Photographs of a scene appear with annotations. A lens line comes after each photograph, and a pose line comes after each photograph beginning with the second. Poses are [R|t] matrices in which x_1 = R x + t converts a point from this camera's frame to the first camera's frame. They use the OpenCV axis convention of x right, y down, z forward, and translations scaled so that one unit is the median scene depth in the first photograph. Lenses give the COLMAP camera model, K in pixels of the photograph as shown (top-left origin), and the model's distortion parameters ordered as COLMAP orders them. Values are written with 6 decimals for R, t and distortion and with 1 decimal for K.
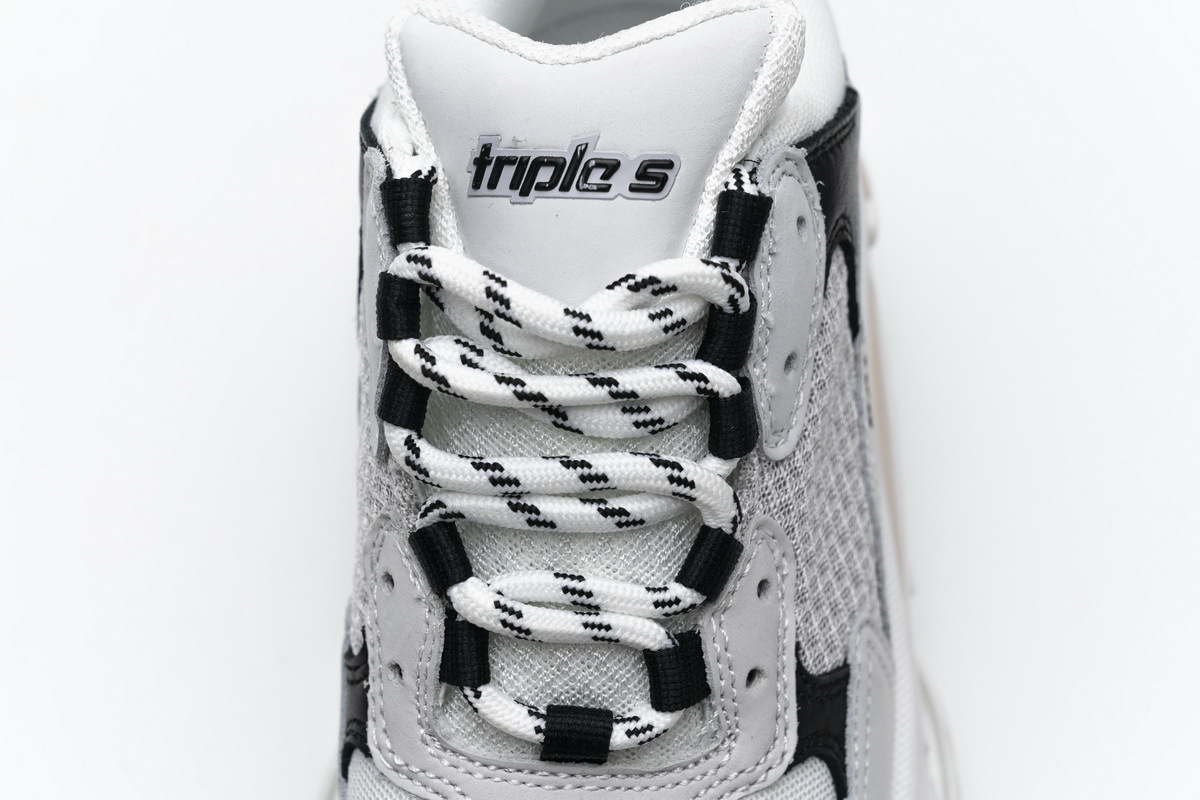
lens RADIAL K [[2421.5, 0, 538.0], [0, 2421.5, 343.0], [0, 0, 1]] dist [-0.025930, -0.090750]
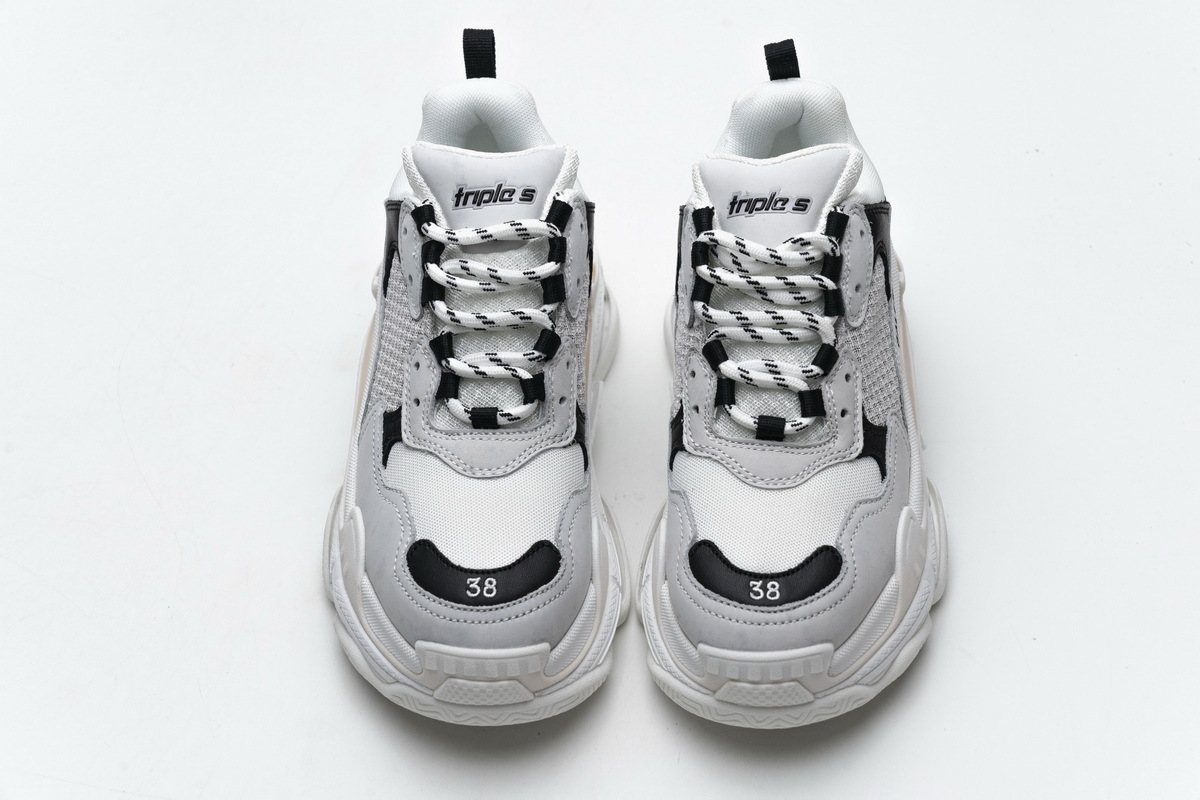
lens RADIAL K [[2468.3, 0, 600.0], [0, 2468.3, 400.0], [0, 0, 1]] dist [-0.006063, -0.036246]
pose [[0.998965, 0.008300, -0.044720, -0.045586], [-0.019359, 0.967297, -0.252906, 0.778966], [0.041159, 0.253510, 0.966457, -1.440850]]
